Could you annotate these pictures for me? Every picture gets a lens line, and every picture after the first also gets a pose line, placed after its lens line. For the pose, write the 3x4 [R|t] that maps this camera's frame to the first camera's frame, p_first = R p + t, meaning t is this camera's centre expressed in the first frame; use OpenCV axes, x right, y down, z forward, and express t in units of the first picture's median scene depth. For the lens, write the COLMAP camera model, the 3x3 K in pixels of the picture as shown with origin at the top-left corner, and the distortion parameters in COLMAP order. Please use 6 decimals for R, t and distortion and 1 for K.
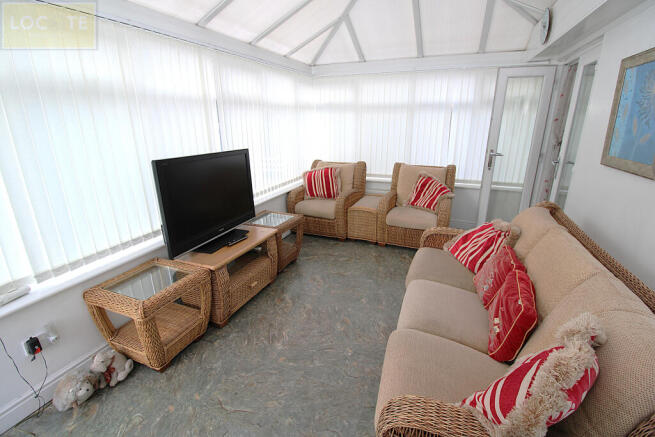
lens RADIAL K [[301.6, 0, 330.1], [0, 301.6, 214.6], [0, 0, 1]] dist [0.002997, -0.012119]
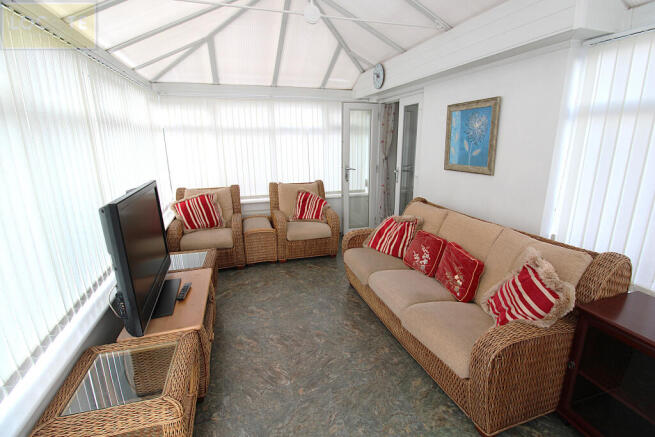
lens RADIAL K [[301.6, 0, 330.1], [0, 301.6, 214.6], [0, 0, 1]] dist [0.002997, -0.012119]
pose [[0.780258, -0.155105, 0.605921, -0.312268], [0.193914, 0.981017, 0.001415, -0.028638], [-0.594639, 0.116393, 0.795524, 0.063920]]
